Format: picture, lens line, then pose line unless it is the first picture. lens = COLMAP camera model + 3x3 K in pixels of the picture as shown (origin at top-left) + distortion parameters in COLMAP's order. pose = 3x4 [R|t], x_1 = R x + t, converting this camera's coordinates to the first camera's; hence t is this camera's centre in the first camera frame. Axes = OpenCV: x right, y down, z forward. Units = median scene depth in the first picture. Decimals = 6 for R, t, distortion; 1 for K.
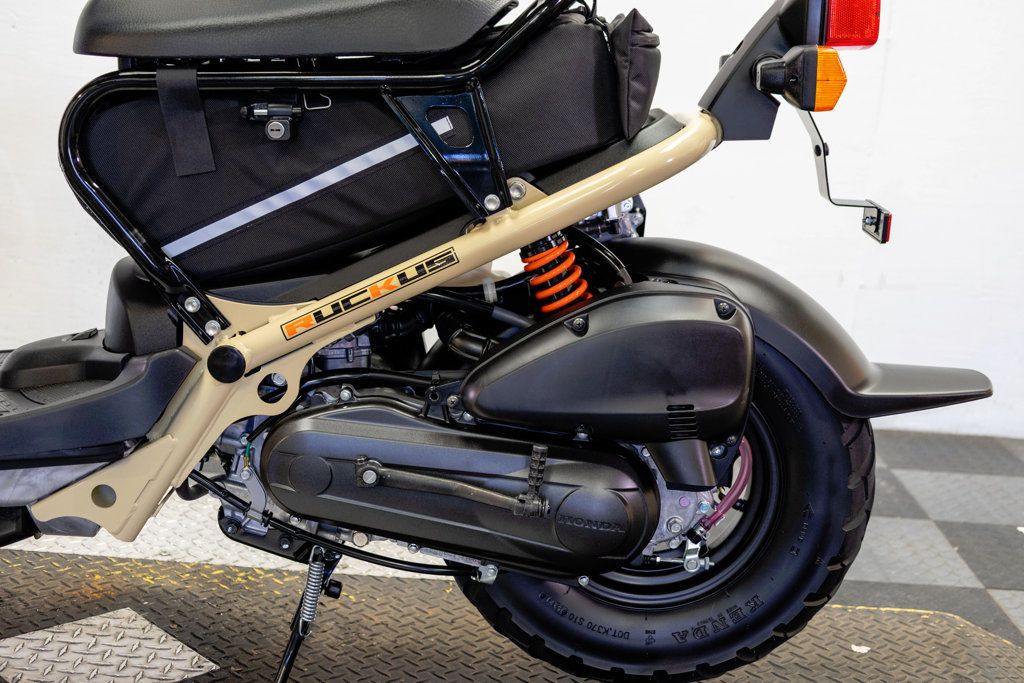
lens RADIAL K [[1478.9, 0, 513.6], [0, 1478.9, 343.0], [0, 0, 1]] dist [-0.068169, 0.000000]
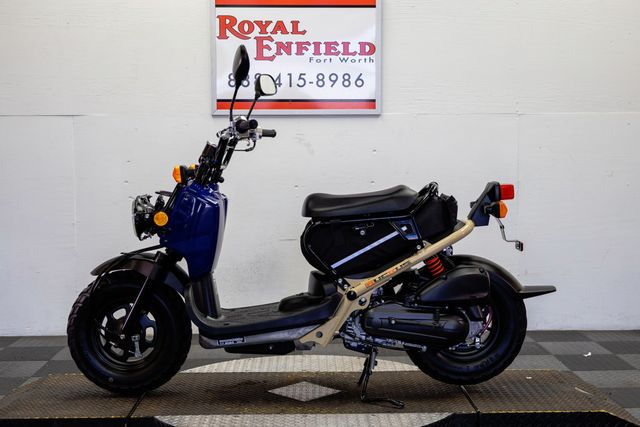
lens RADIAL K [[924.3, 0, 322.7], [0, 924.3, 211.4], [0, 0, 1]] dist [-0.068169, 0.000000]
pose [[0.996853, -0.074278, 0.027710, -0.311594], [0.077792, 0.983824, -0.161364, 0.174168], [-0.015276, 0.163011, 0.986506, -1.327921]]
